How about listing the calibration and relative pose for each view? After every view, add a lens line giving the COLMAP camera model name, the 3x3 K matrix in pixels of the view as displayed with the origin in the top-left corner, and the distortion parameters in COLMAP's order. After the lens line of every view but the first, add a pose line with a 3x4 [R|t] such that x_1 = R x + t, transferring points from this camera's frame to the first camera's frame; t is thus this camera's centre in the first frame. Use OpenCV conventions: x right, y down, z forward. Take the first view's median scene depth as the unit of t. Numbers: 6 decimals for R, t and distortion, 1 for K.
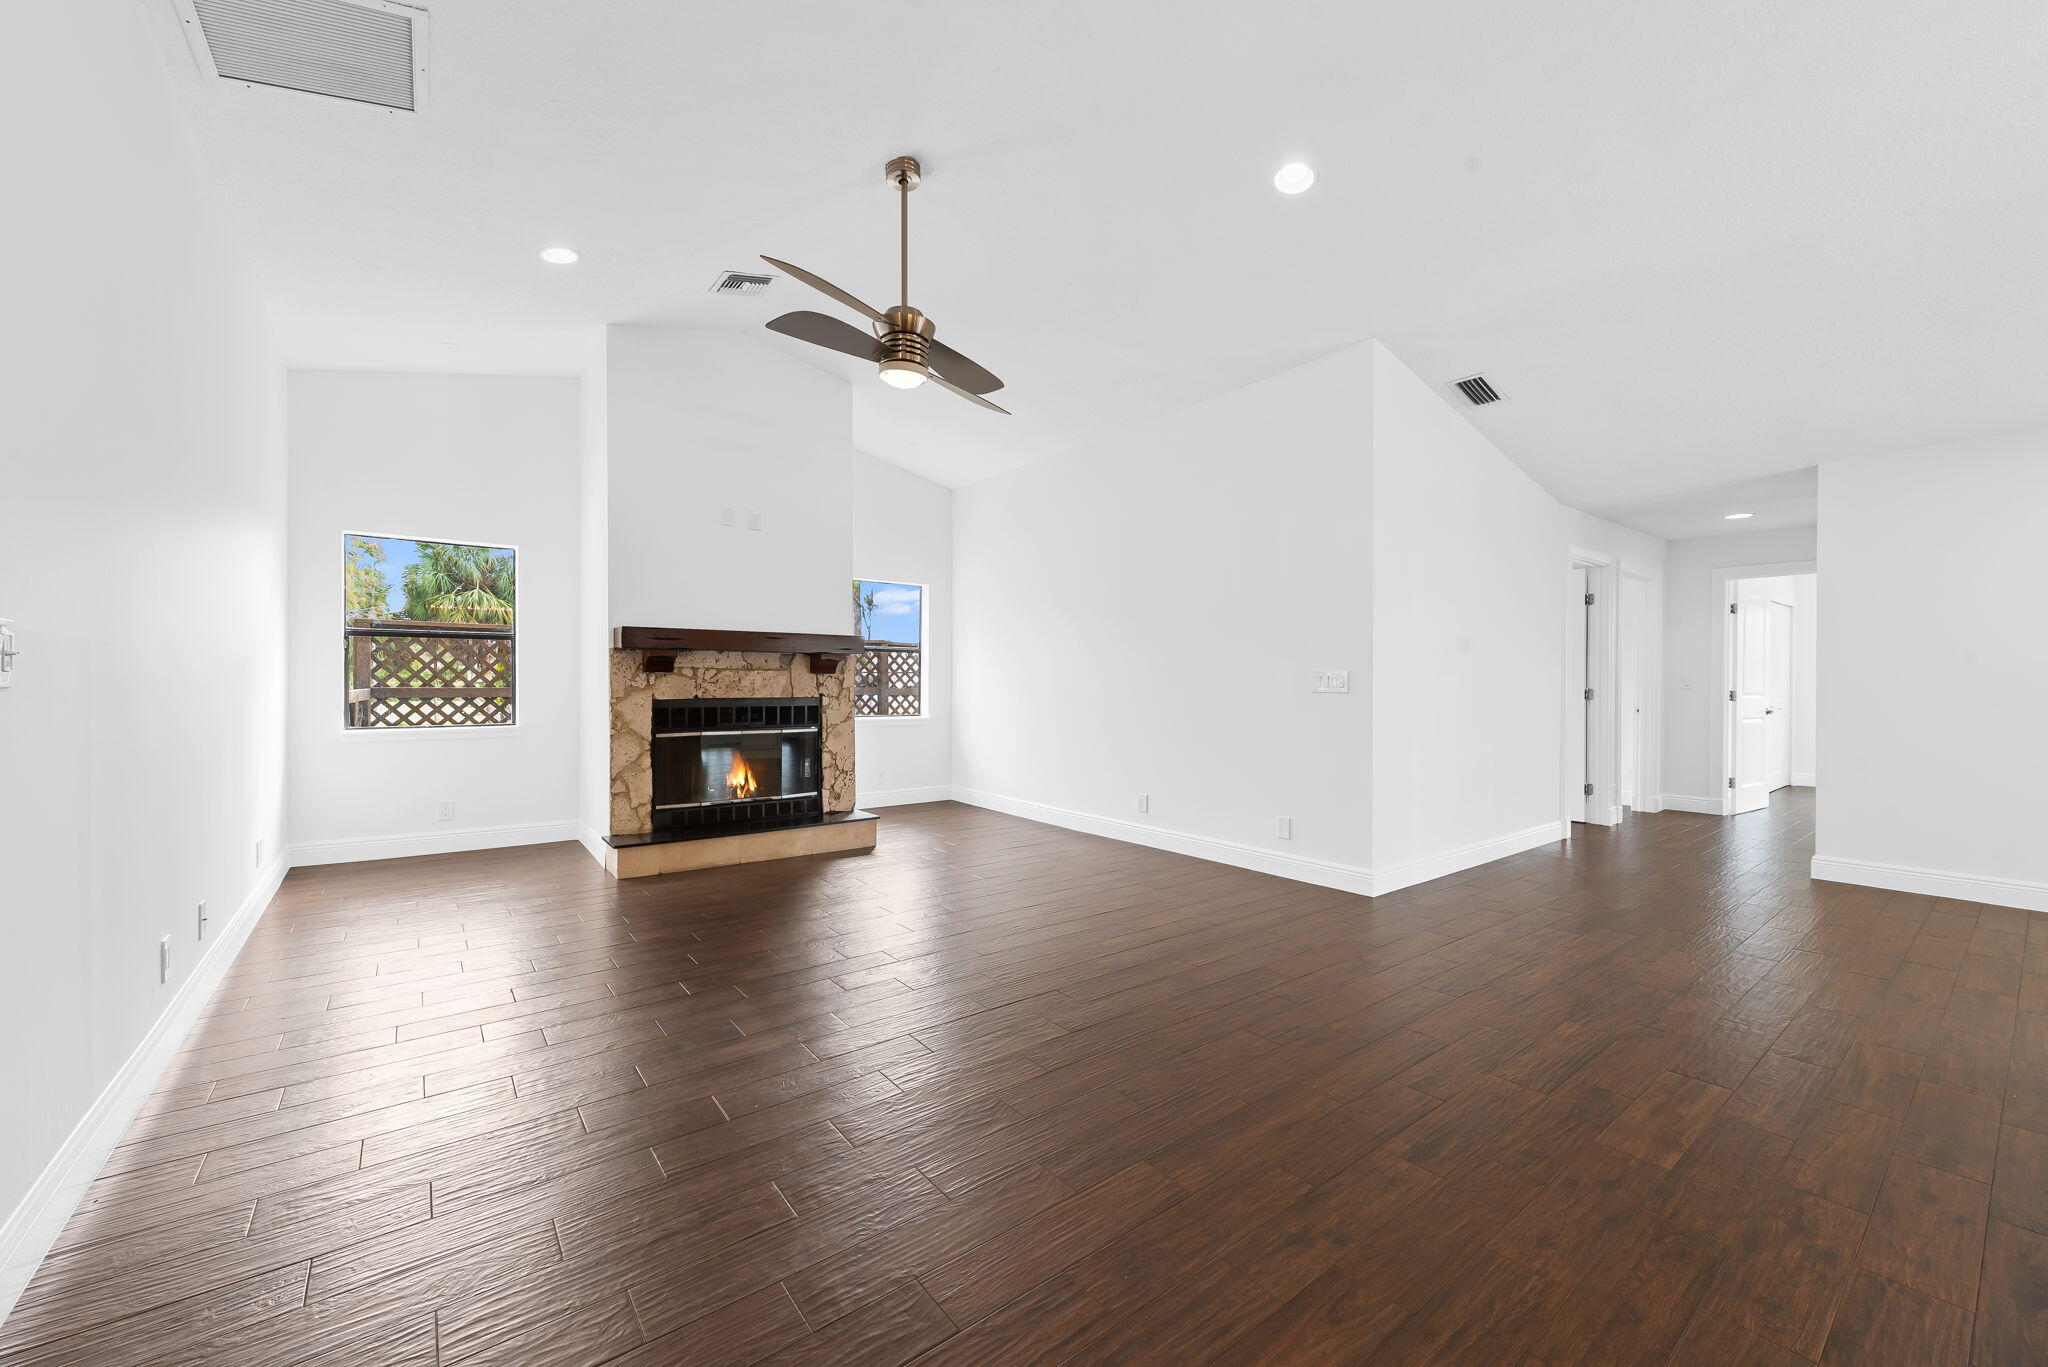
lens RADIAL K [[791.6, 0, 1021.7], [0, 791.6, 688.5], [0, 0, 1]] dist [-0.000156, -0.000044]
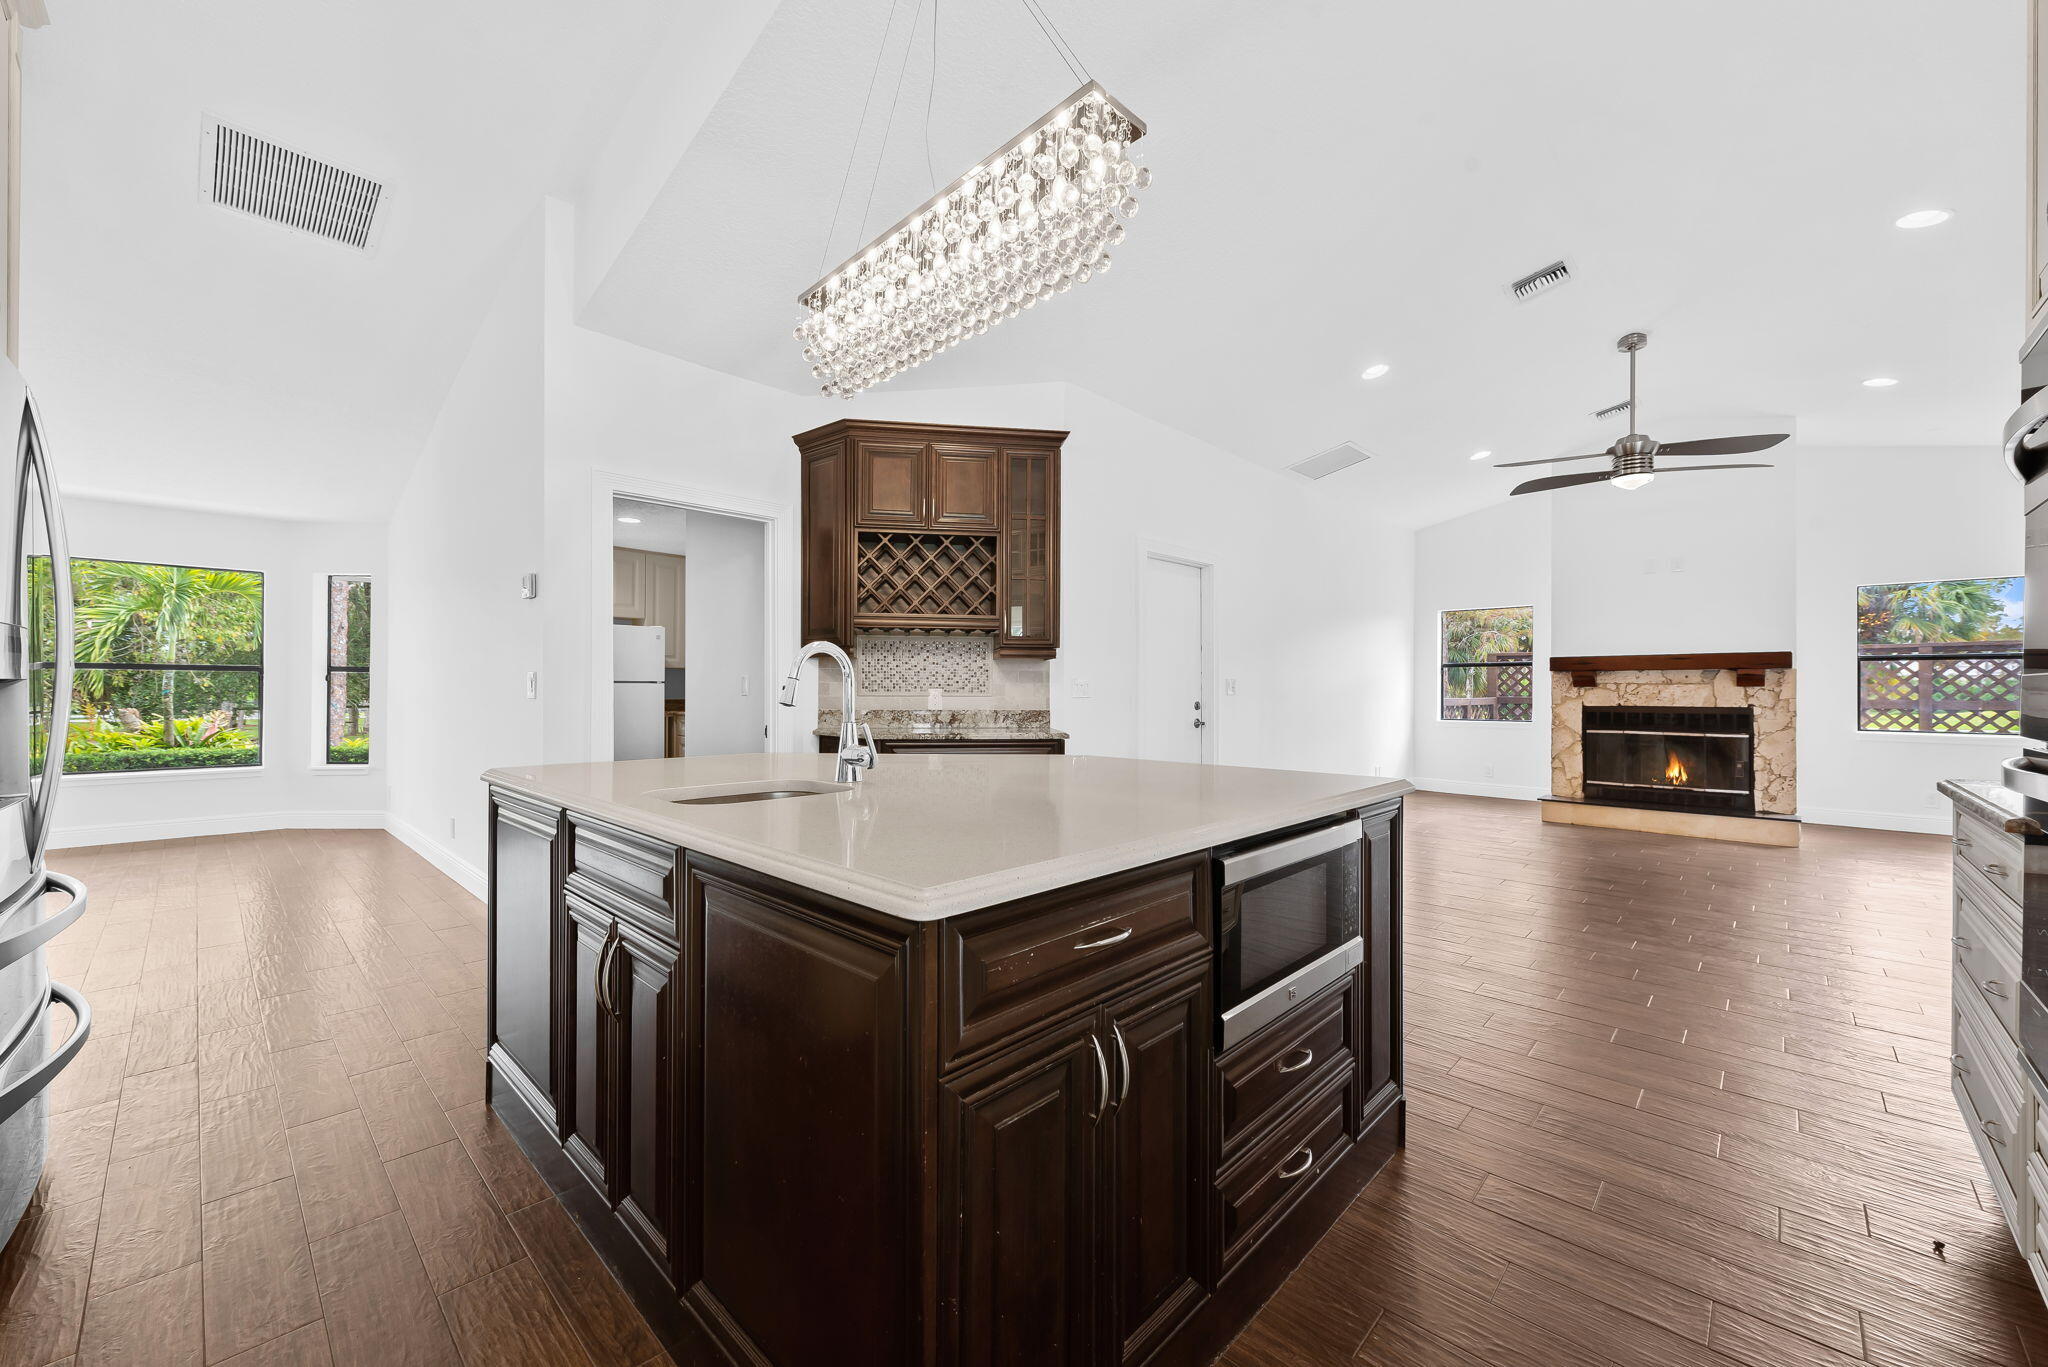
lens RADIAL K [[791.6, 0, 1021.7], [0, 791.6, 688.5], [0, 0, 1]] dist [-0.000156, -0.000044]
pose [[0.162094, -0.003121, -0.986770, 0.709800], [-0.008653, 0.999952, -0.004585, -0.001829], [0.986737, 0.009282, 0.162059, -0.214388]]
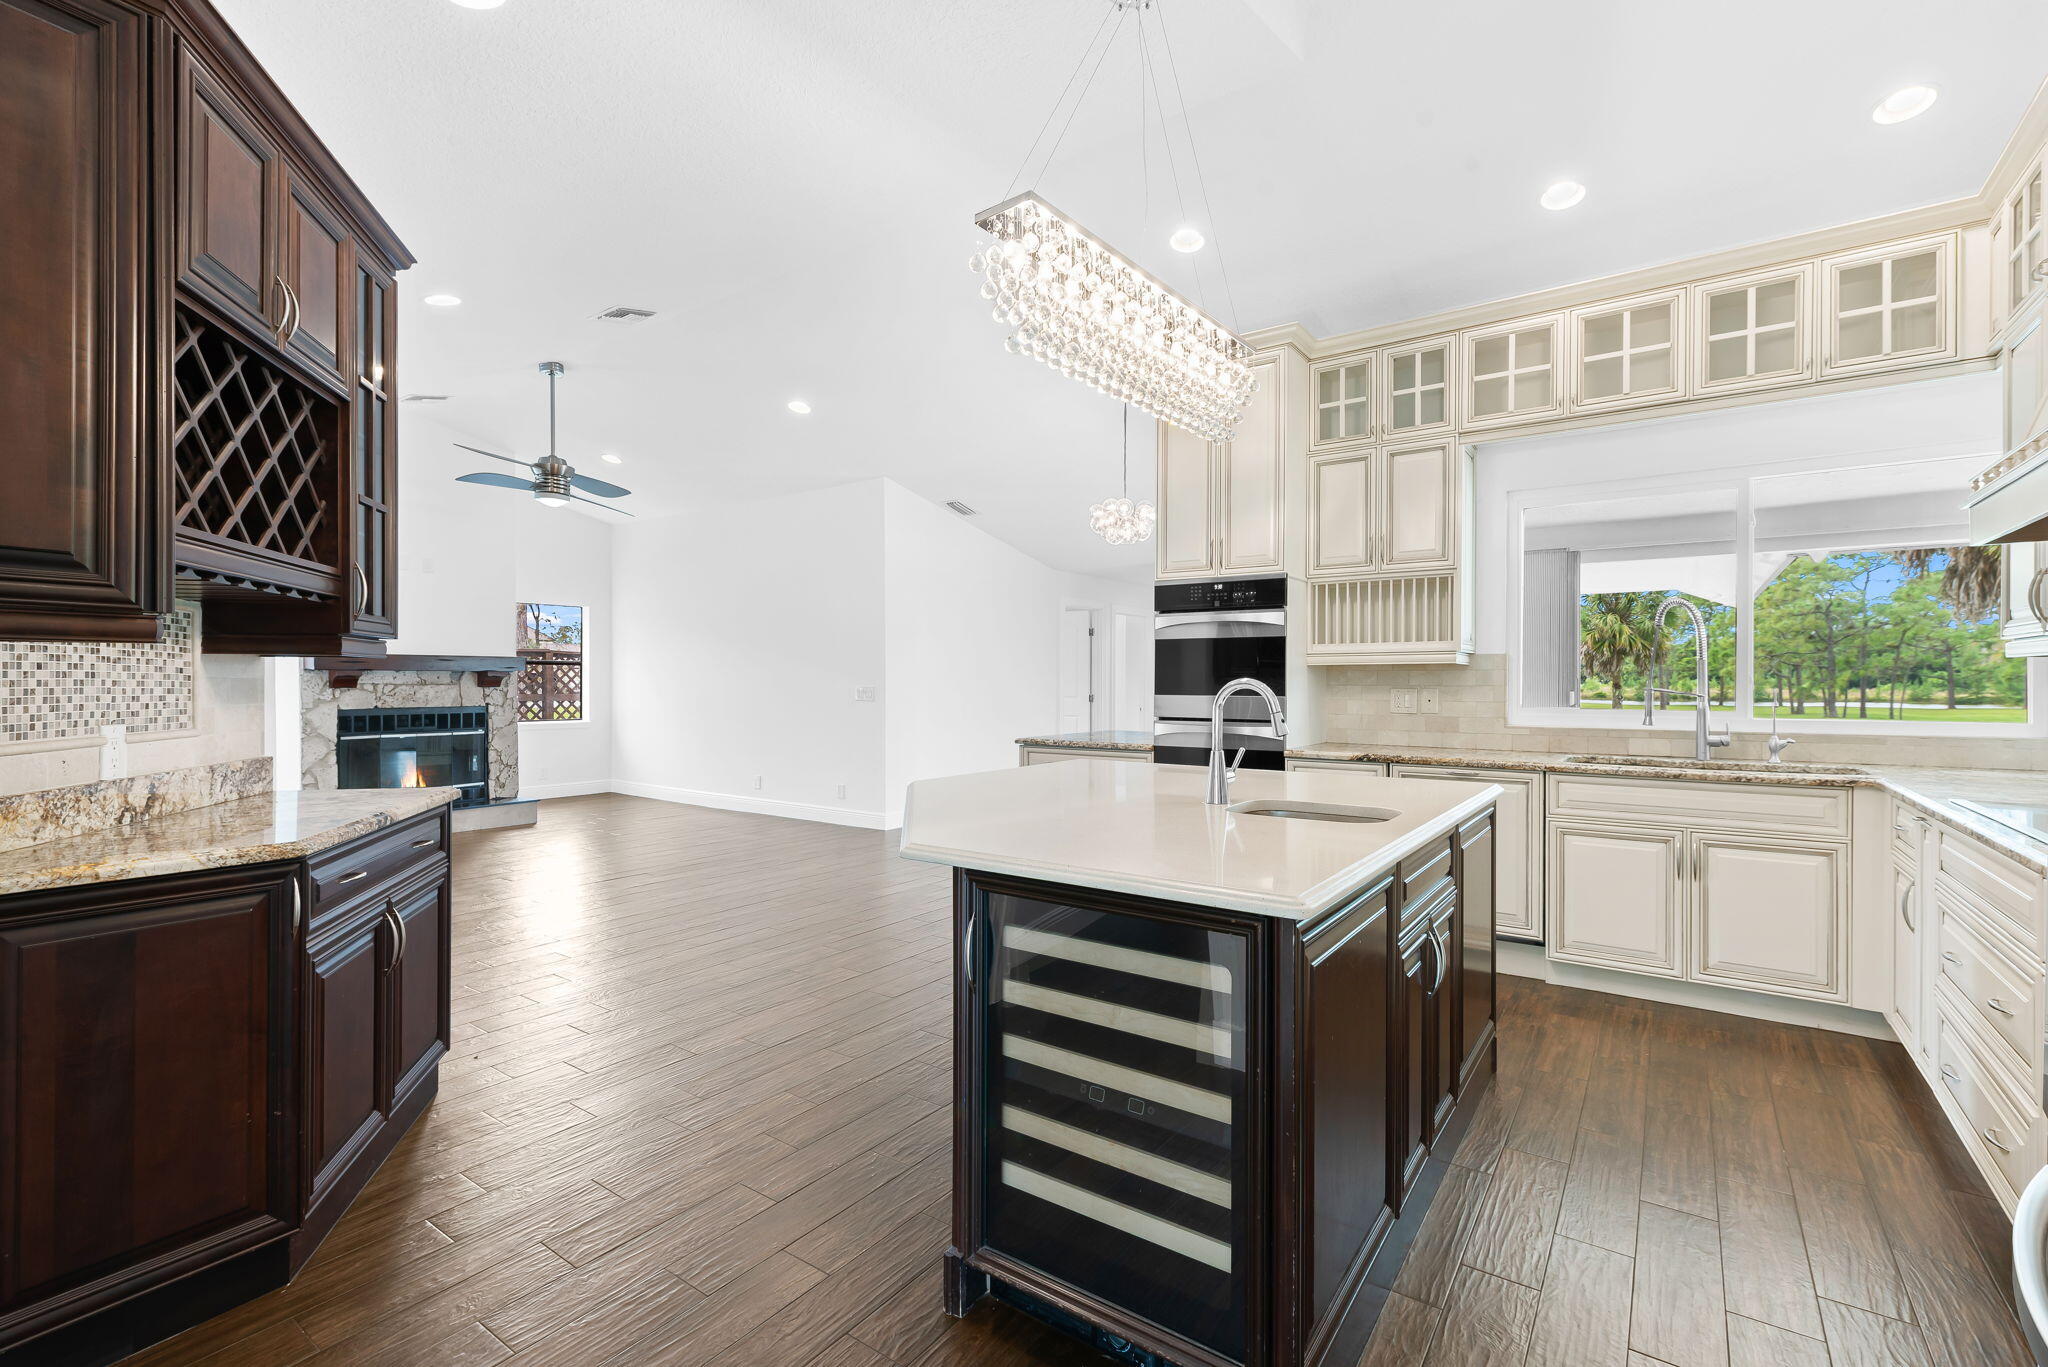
lens RADIAL K [[907.9, 0, 1019.2], [0, 907.9, 682.5], [0, 0, 1]] dist [0.000673, 0.000317]
pose [[0.956637, -0.001680, 0.291277, 0.134062], [0.002713, 0.999991, -0.003144, -0.019565], [-0.291269, 0.003798, 0.956634, -0.626930]]
